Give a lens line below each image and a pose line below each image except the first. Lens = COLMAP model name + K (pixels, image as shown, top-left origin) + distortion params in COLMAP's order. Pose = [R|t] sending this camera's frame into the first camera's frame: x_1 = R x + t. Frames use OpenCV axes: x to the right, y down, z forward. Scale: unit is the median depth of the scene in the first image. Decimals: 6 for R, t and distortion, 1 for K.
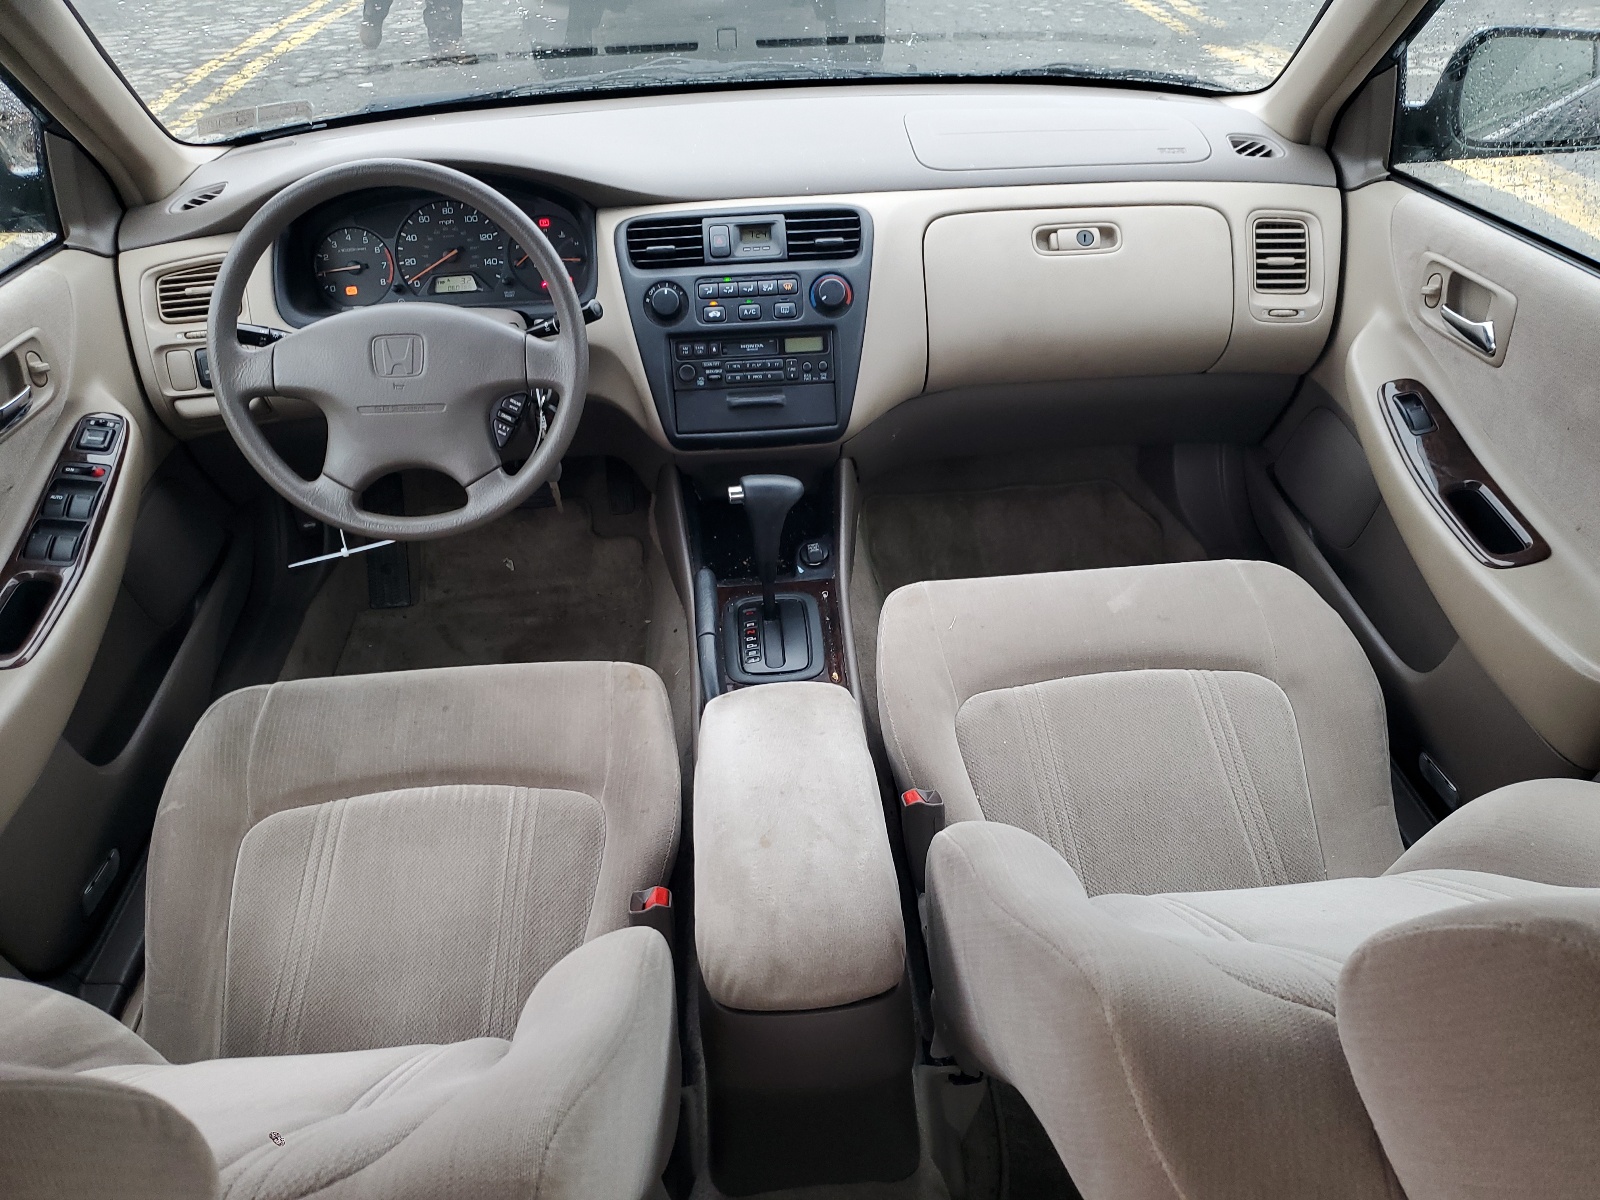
lens RADIAL K [[1211.0, 0, 798.0], [0, 1211.0, 601.4], [0, 0, 1]] dist [0.001522, -0.000610]
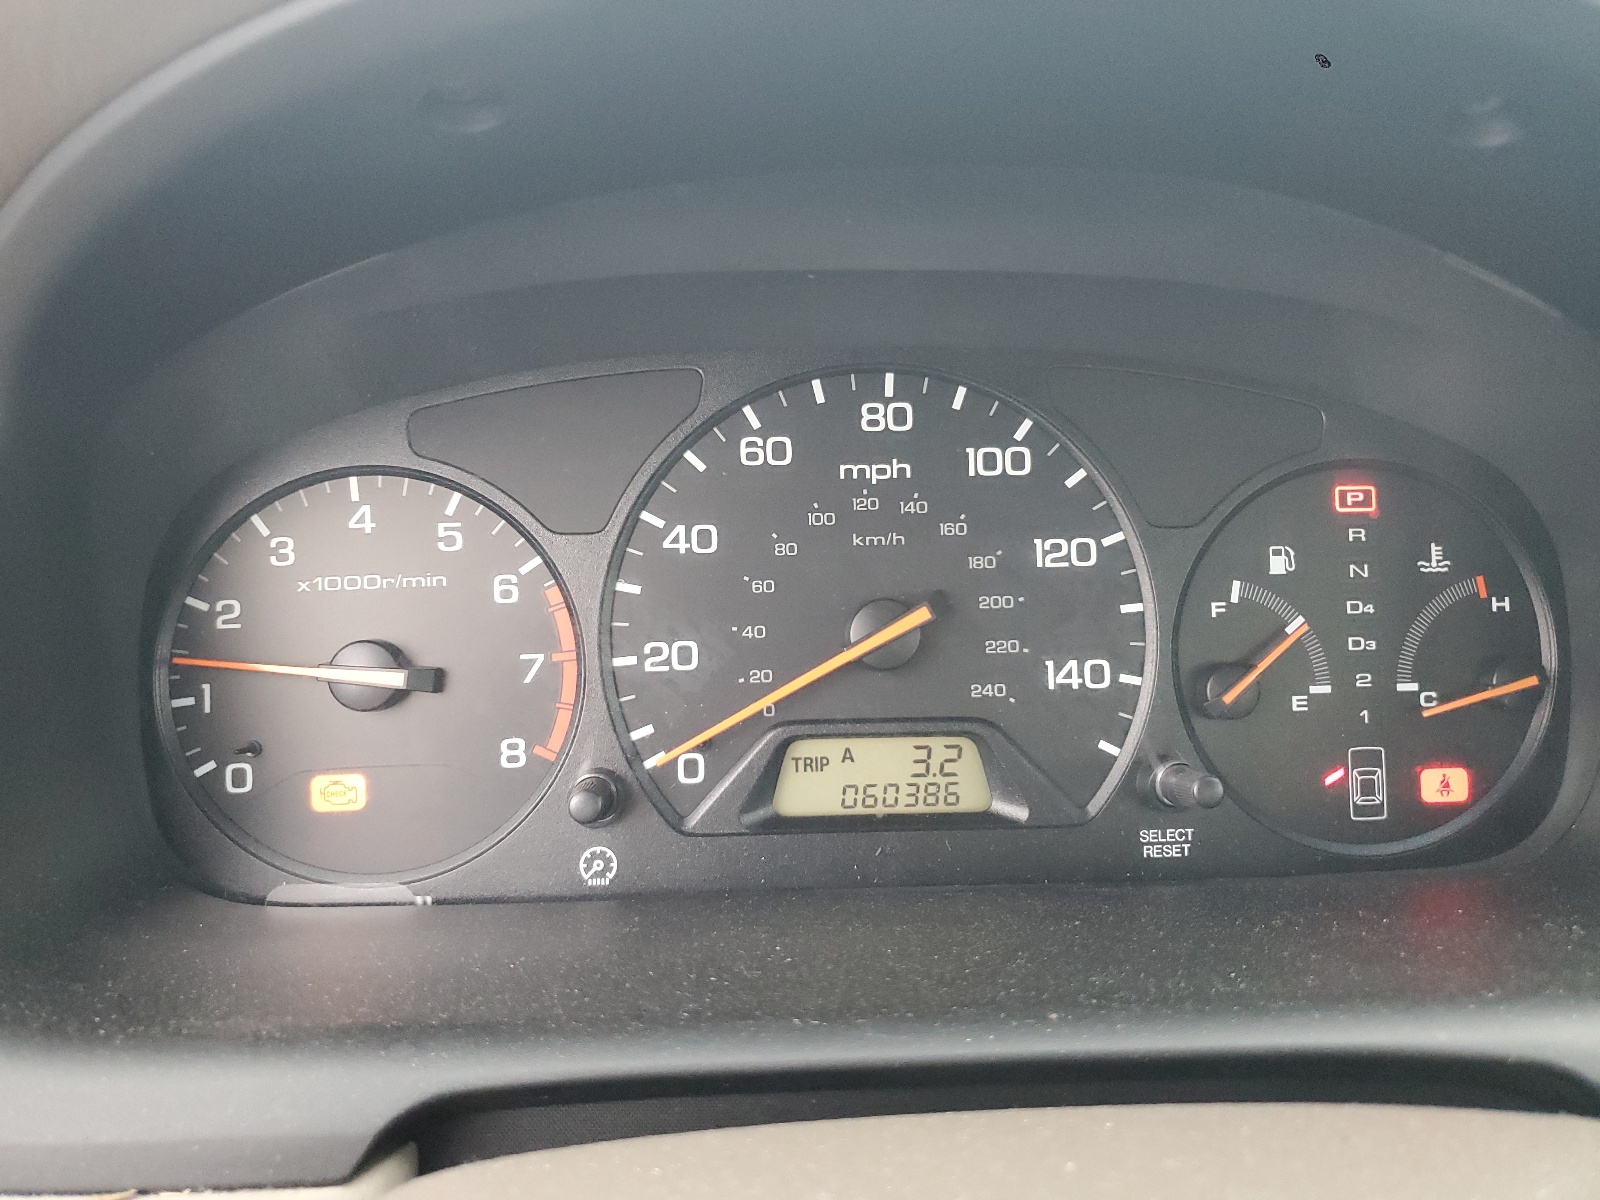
lens RADIAL K [[1211.0, 0, 801.9], [0, 1211.0, 599.3], [0, 0, 1]] dist [0.001522, -0.000610]
pose [[0.998689, 0.045713, 0.023050, -0.303930], [-0.037266, 0.957820, -0.284941, -0.235243], [-0.035103, 0.283708, 0.958268, 0.812947]]
